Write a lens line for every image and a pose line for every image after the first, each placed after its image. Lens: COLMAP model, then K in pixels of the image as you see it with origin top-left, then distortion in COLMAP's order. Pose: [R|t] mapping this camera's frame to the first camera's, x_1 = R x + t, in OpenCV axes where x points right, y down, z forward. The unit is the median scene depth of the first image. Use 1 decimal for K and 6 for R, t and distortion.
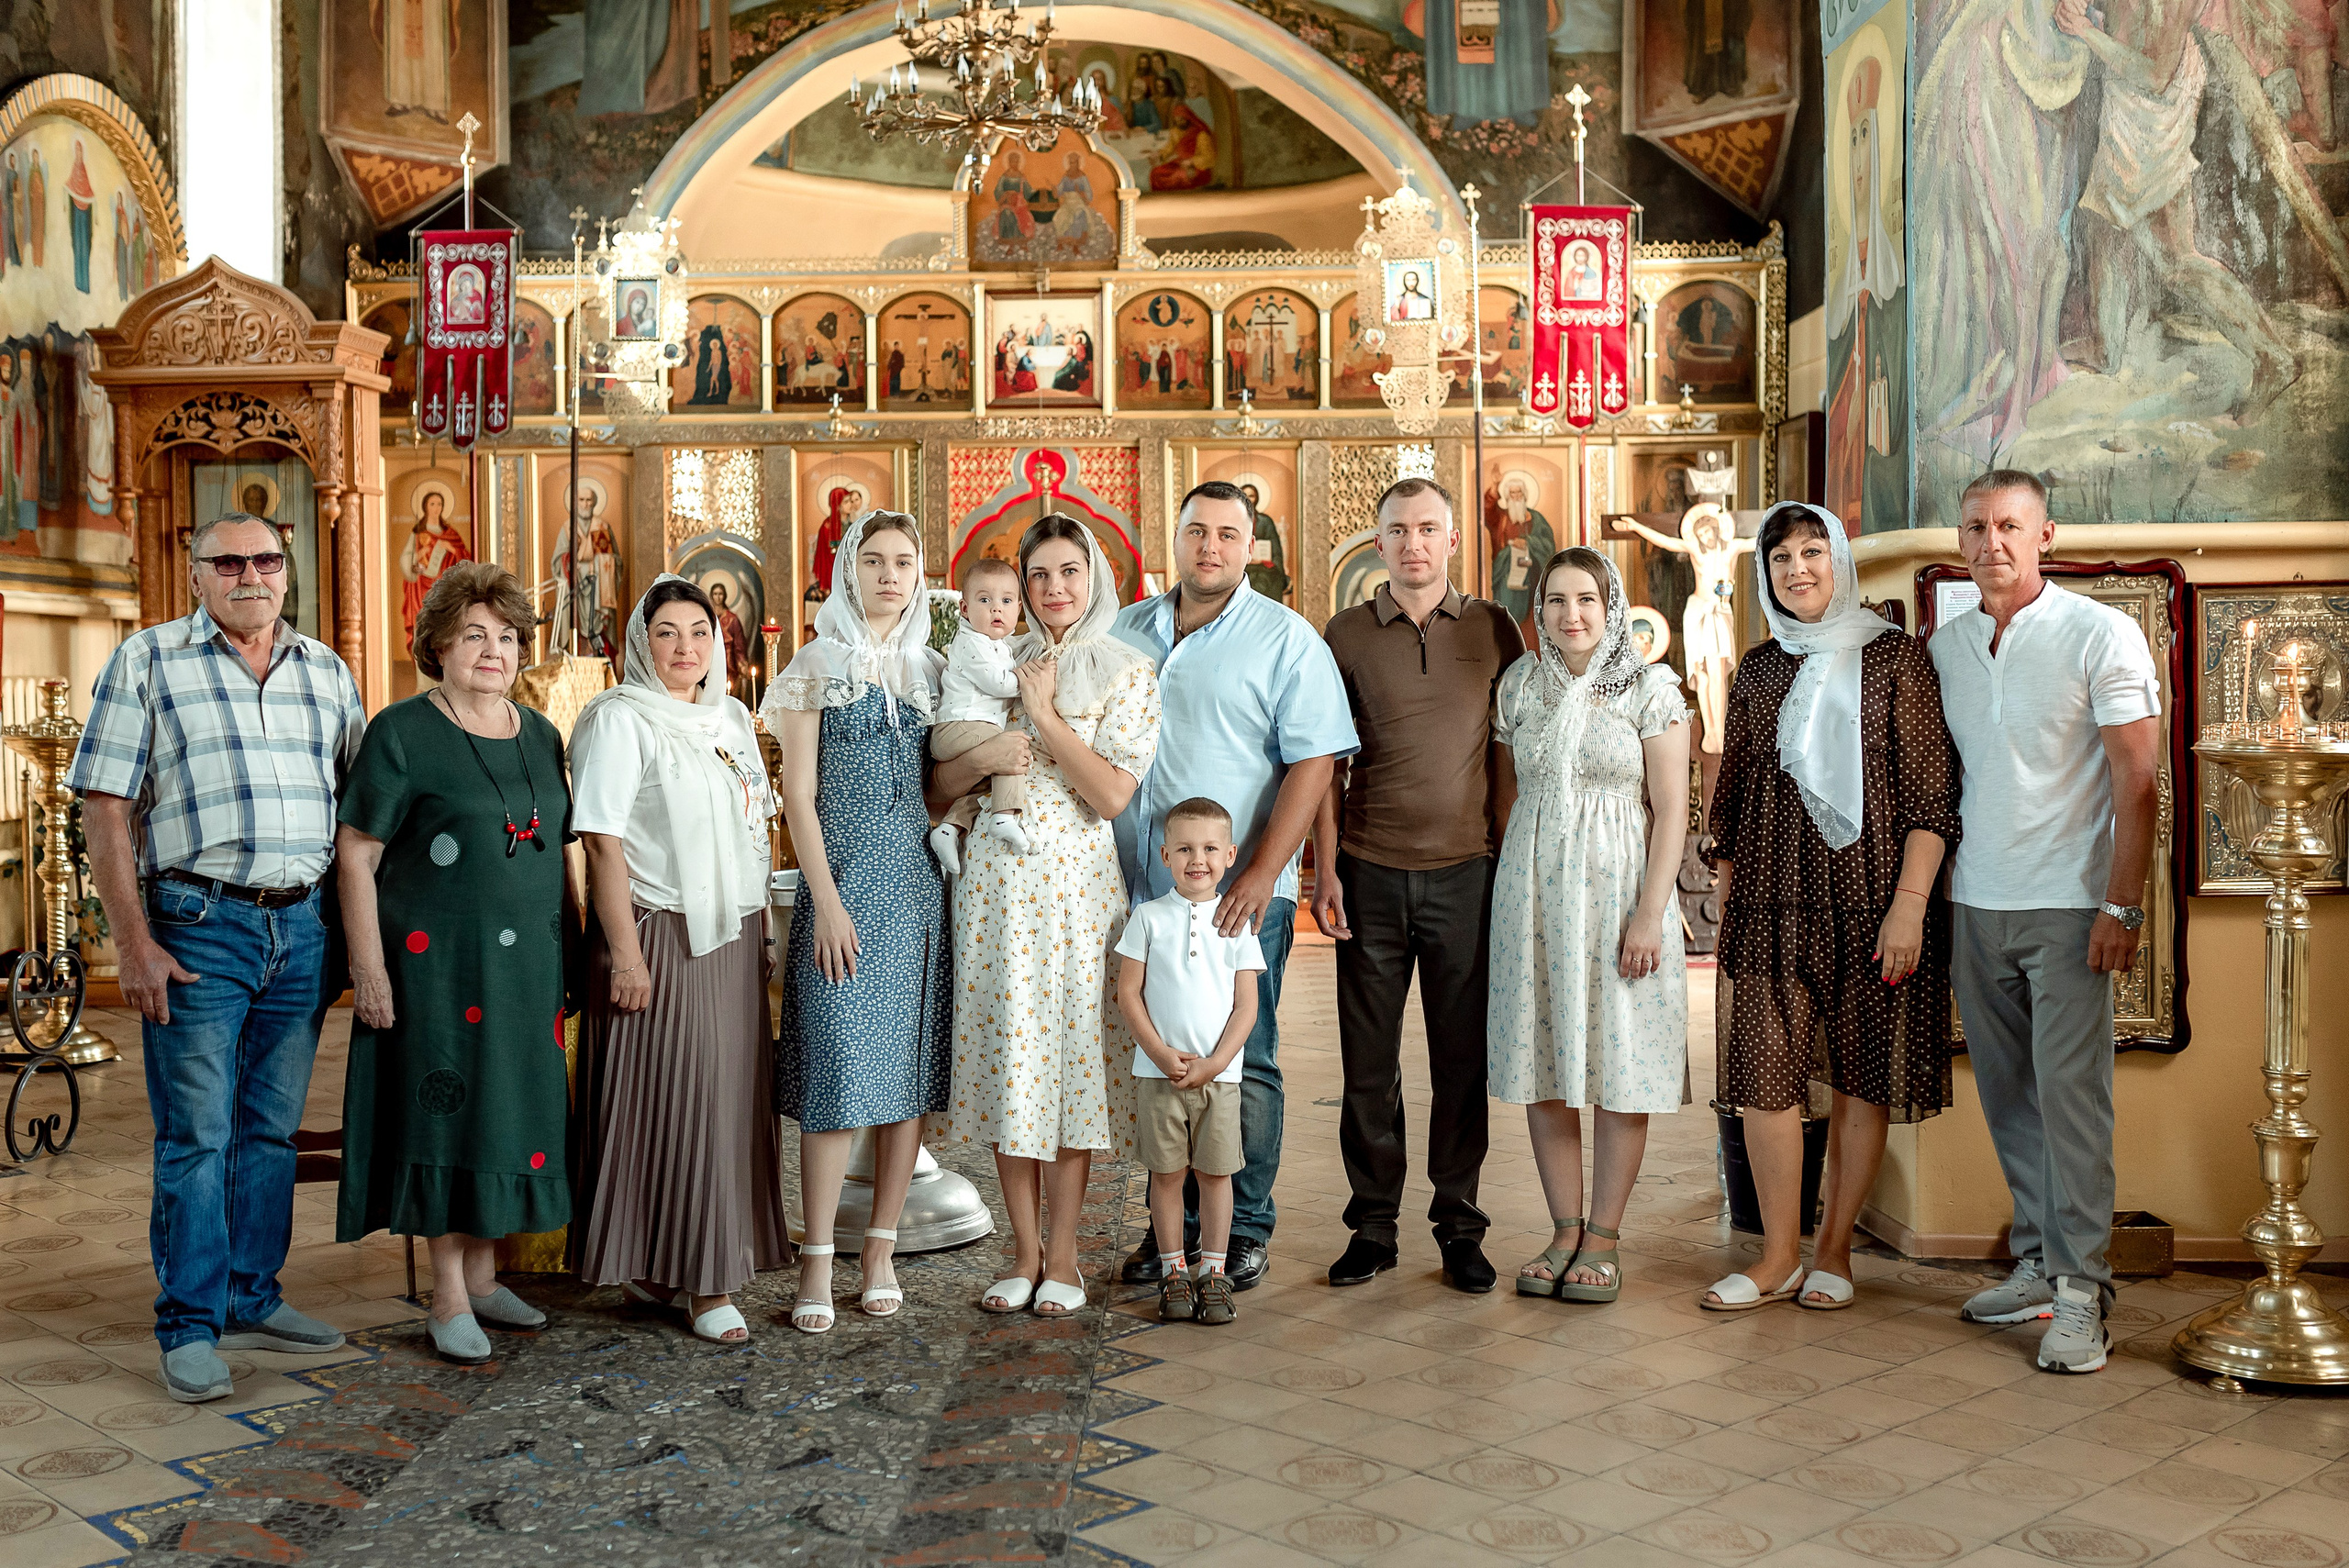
lens RADIAL K [[2340.0, 0, 1174.5], [0, 2340.0, 784.0], [0, 0, 1]] dist [-0.011363, -0.004978]
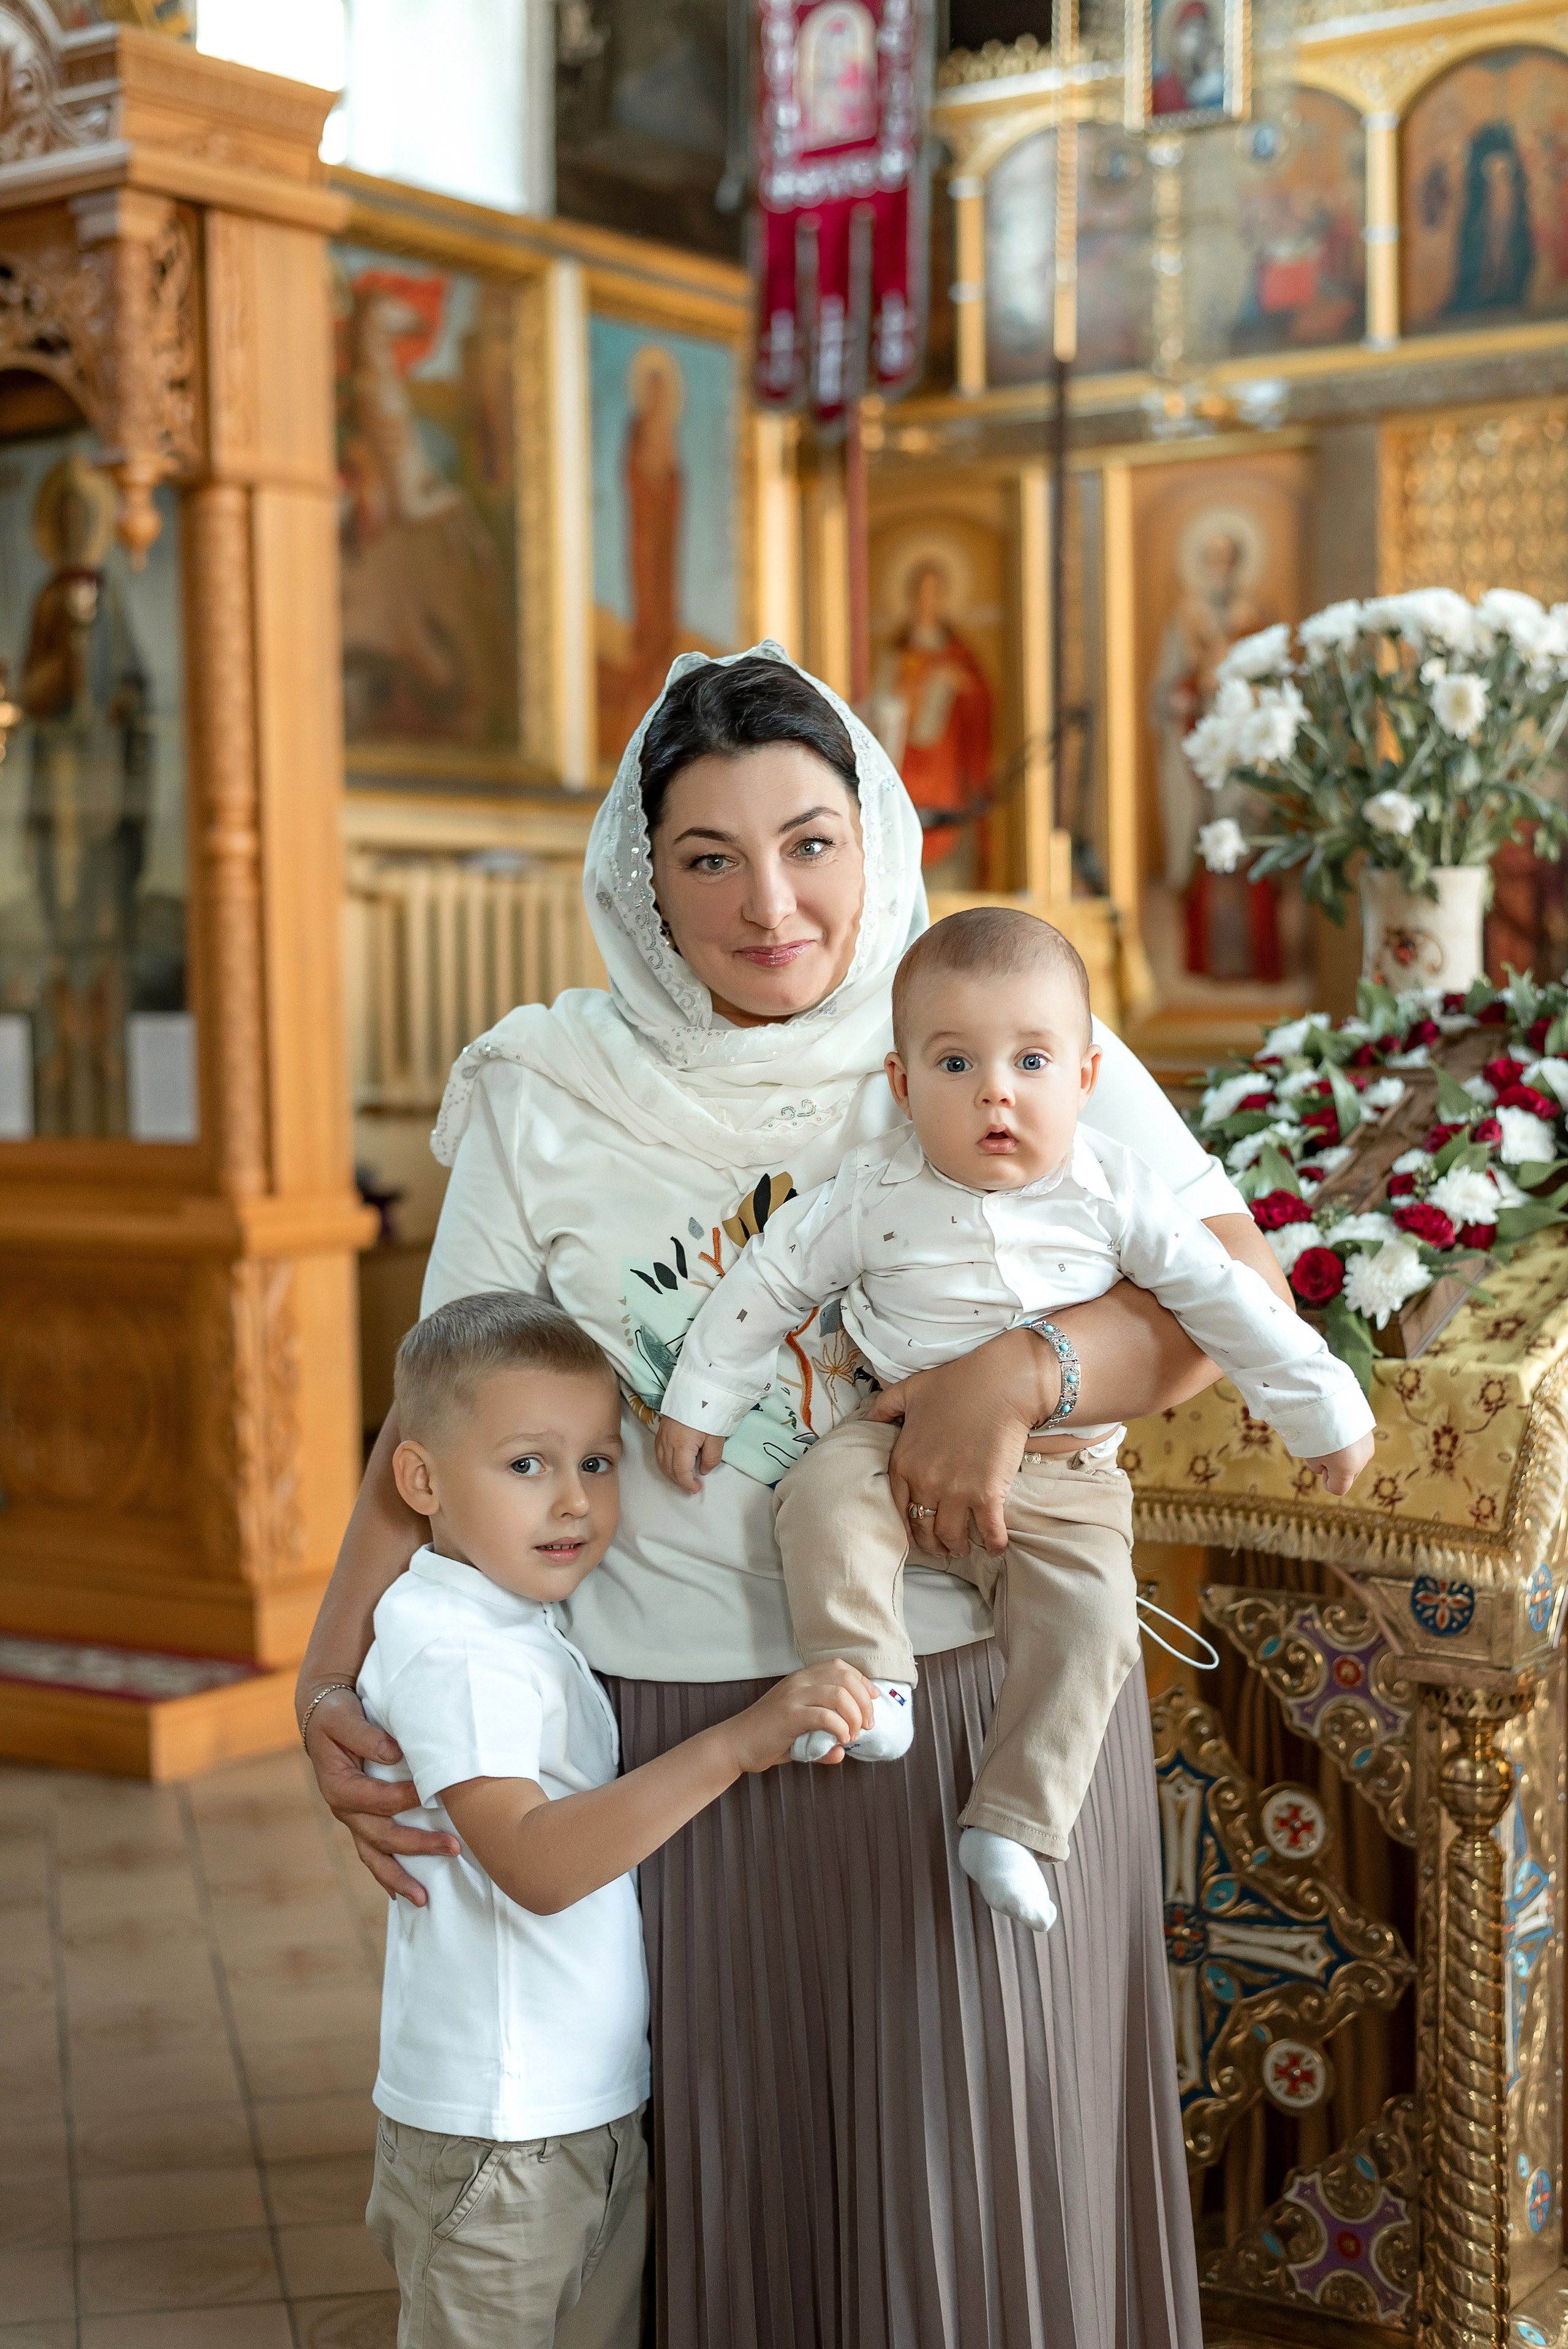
lens RADIAL K [[3400.6, 0, 784.0], [0, 3400.6, 1174.5], [0, 0, 1]] dist [0.003883, 0.081066]
pose [[0.840214, 0.031853, -0.541318, 0.050328], [-0.023885, 0.999478, 0.021739, -0.021493], [0.541728, -0.005336, 0.840537, 0.572015]]
